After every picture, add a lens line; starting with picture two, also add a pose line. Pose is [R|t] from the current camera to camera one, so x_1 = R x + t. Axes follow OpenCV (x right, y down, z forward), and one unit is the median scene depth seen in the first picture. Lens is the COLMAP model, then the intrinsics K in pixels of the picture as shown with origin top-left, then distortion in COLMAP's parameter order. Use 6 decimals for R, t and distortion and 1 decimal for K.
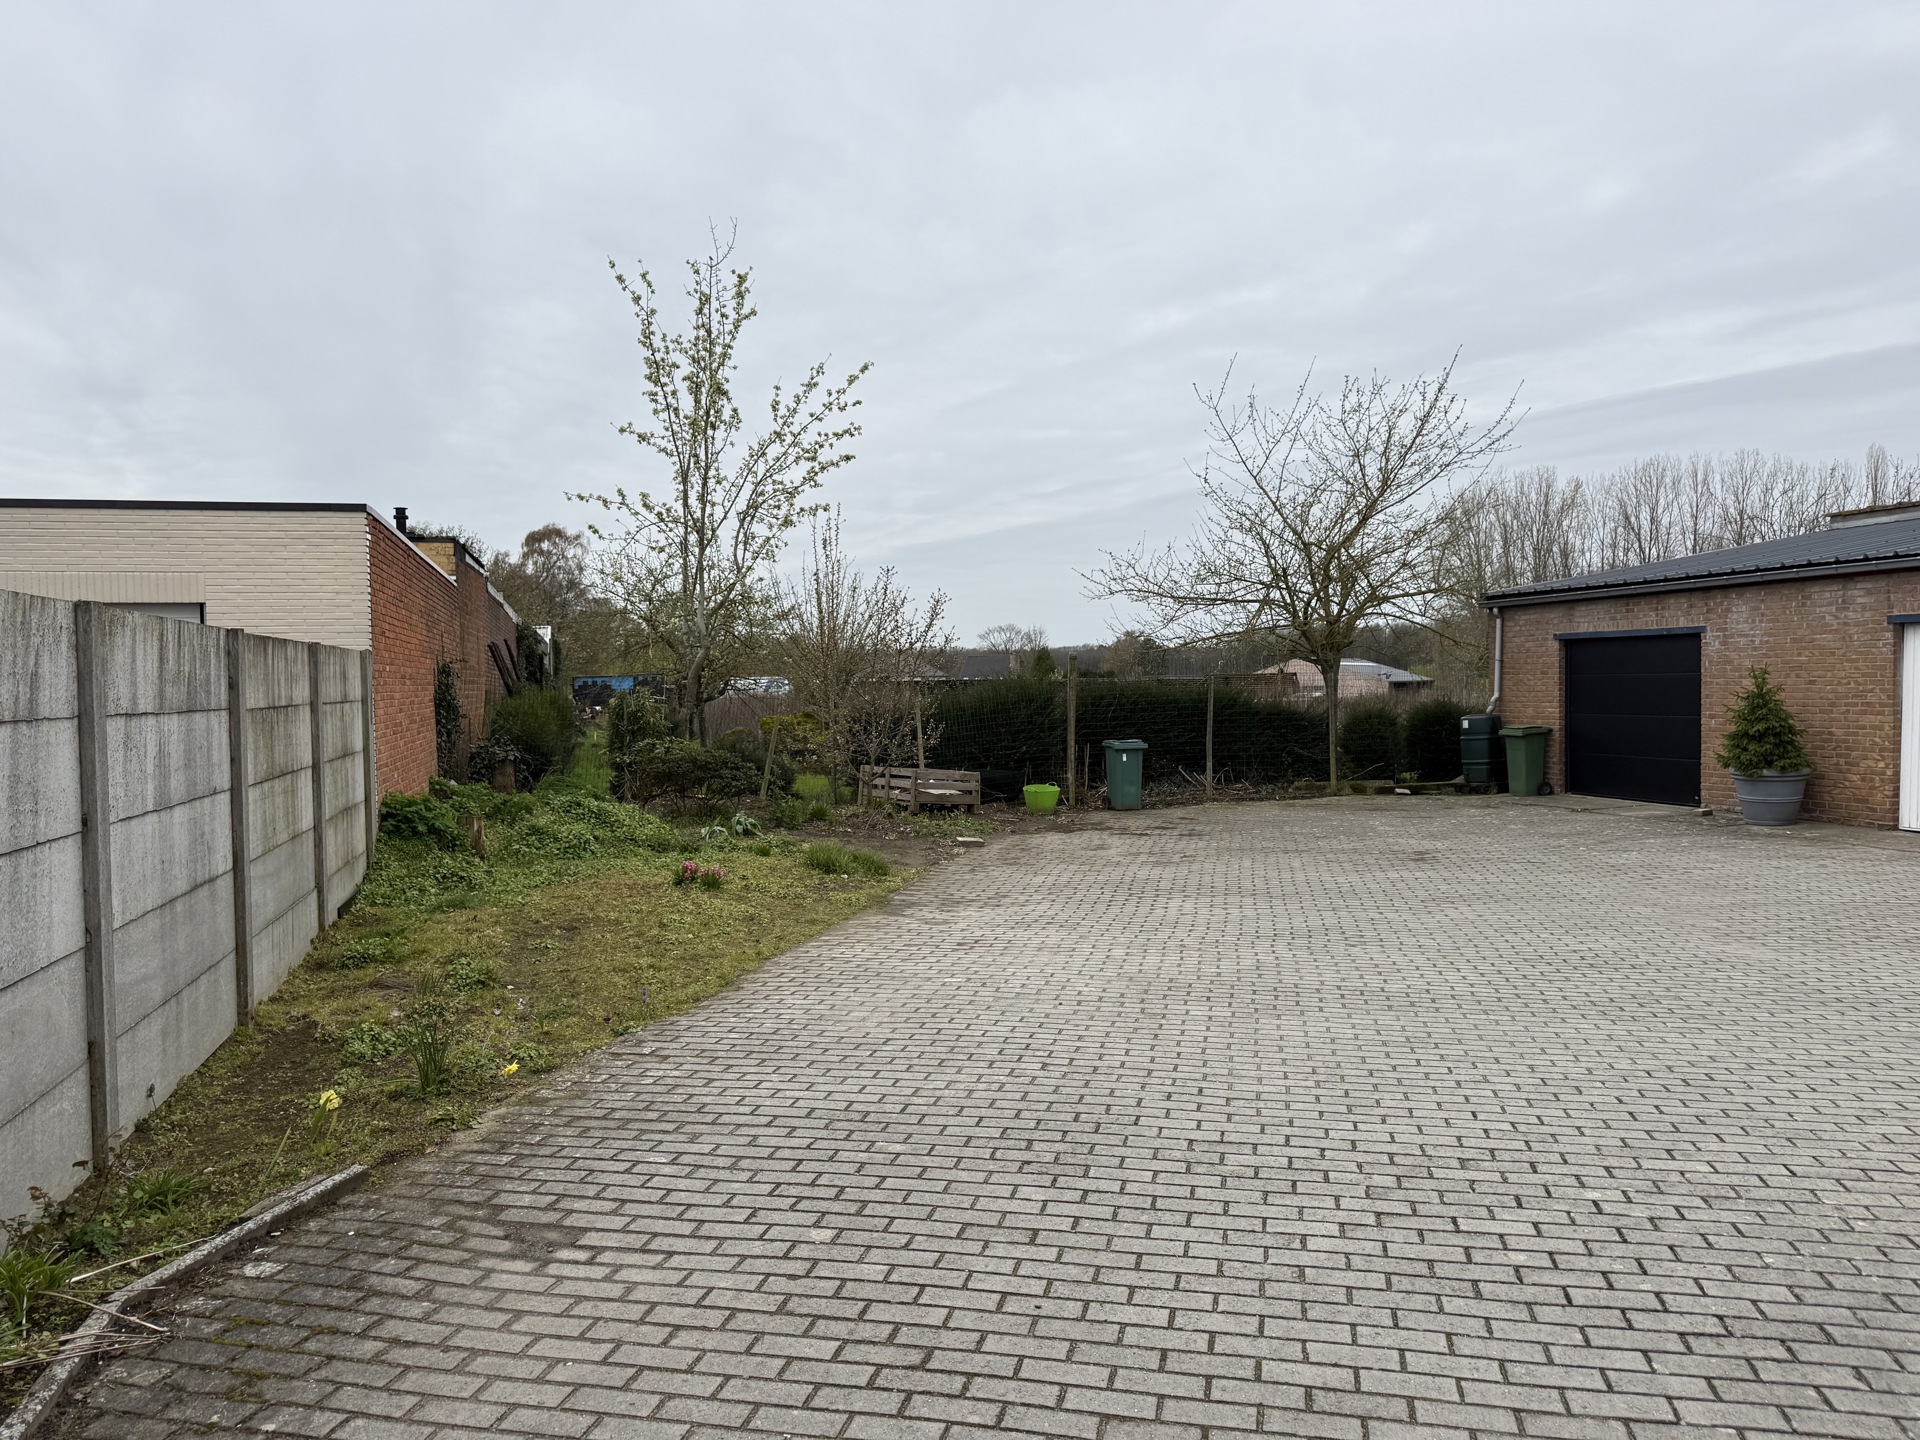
lens RADIAL K [[1332.4, 0, 962.9], [0, 1332.4, 727.8], [0, 0, 1]] dist [-0.007791, -0.004260]
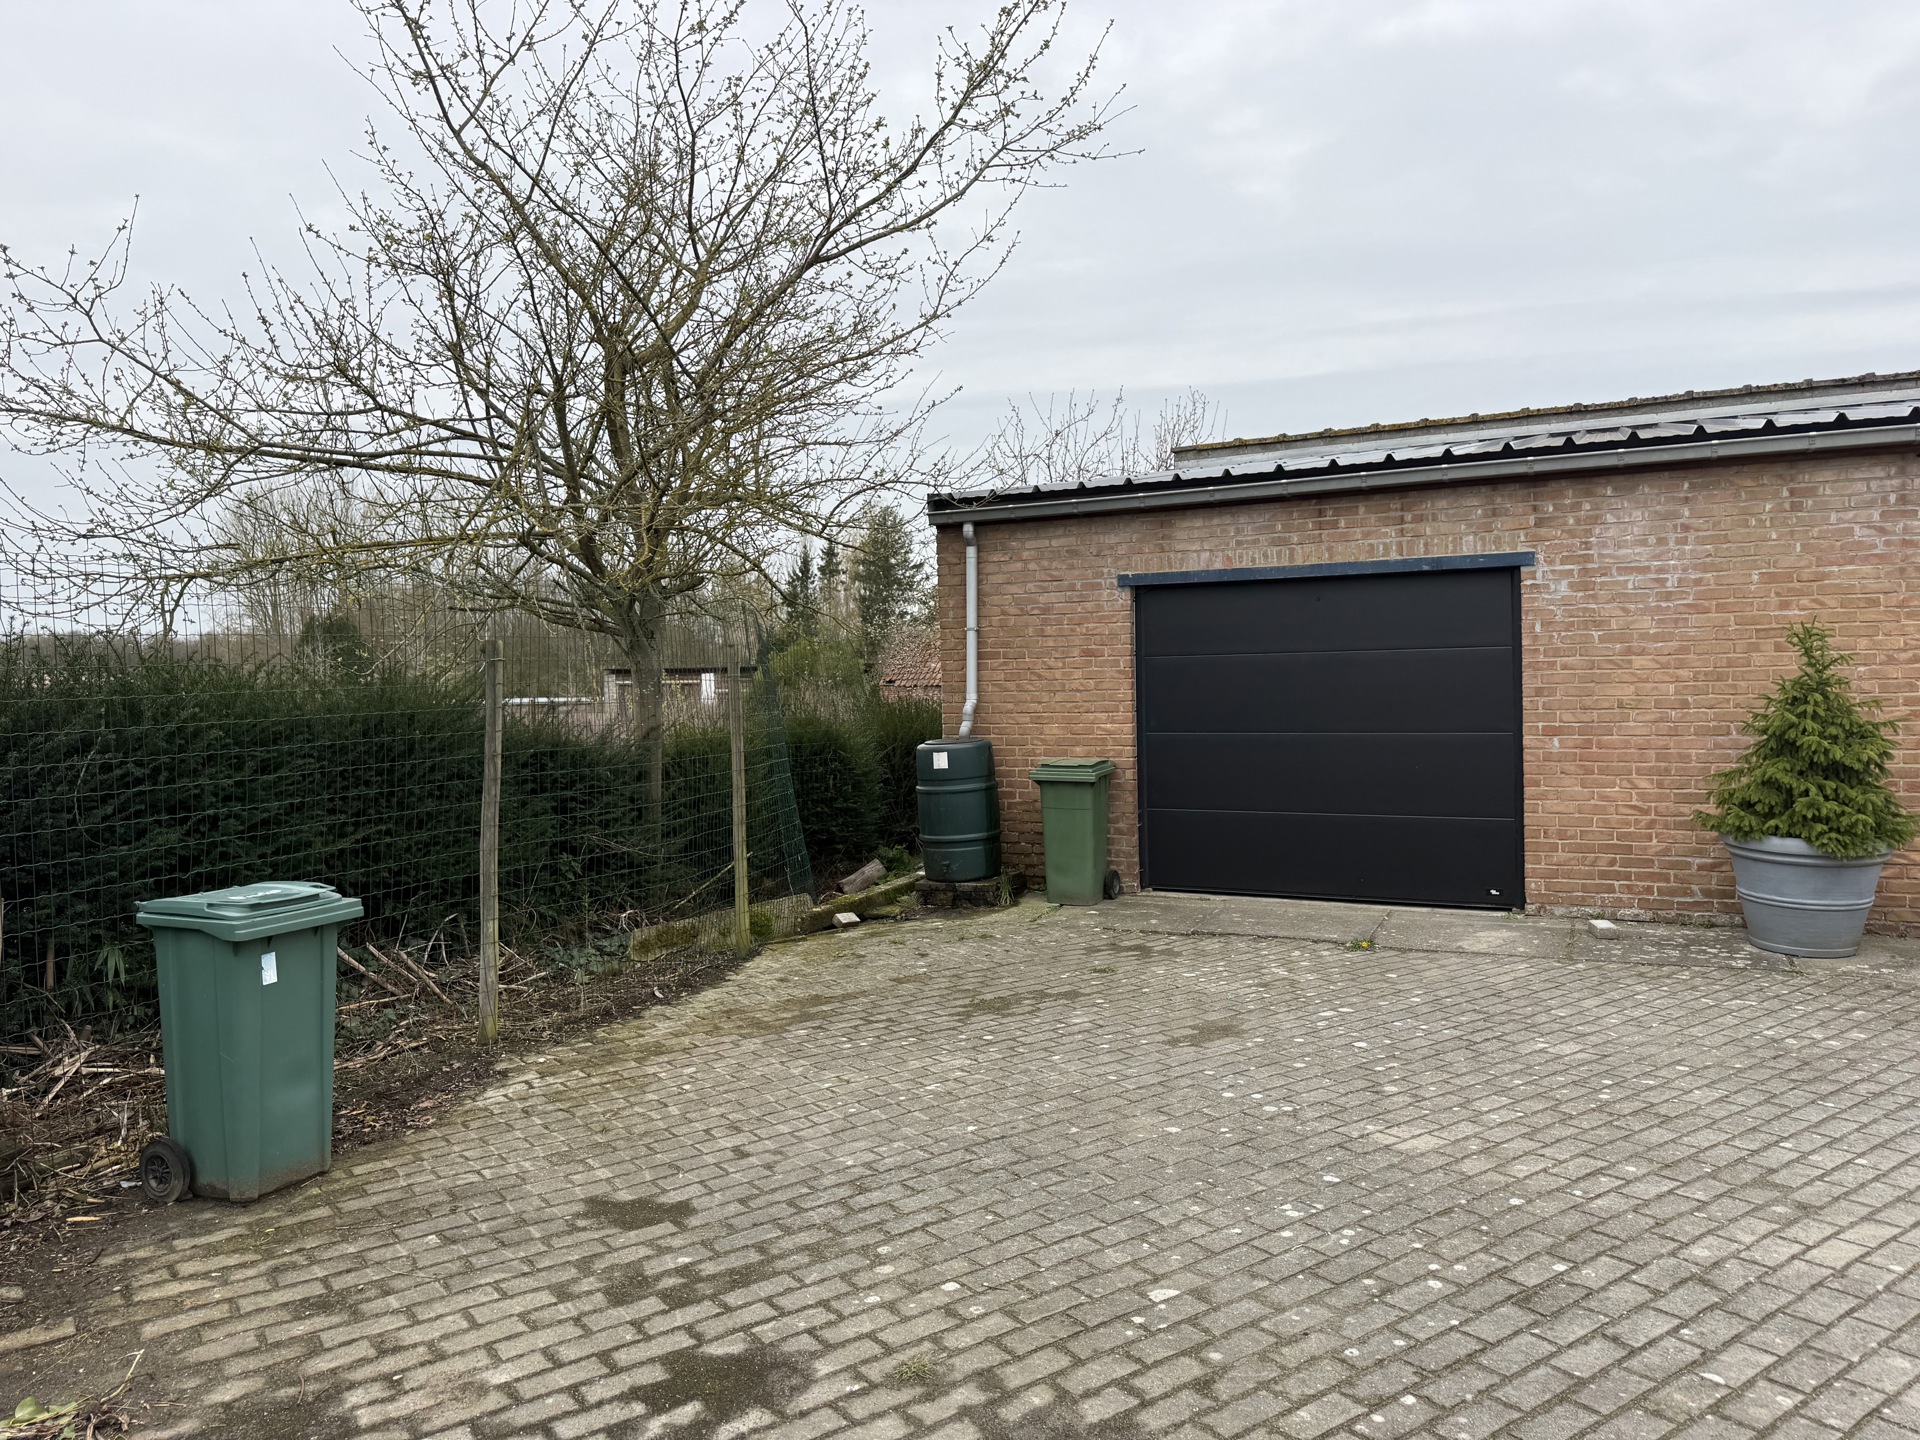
lens RADIAL K [[1332.4, 0, 962.9], [0, 1332.4, 727.8], [0, 0, 1]] dist [-0.007791, -0.004260]
pose [[0.664857, -0.016990, 0.746777, 0.033402], [0.031267, 0.999498, -0.005097, -0.012775], [-0.746316, 0.026738, 0.665055, 0.736297]]
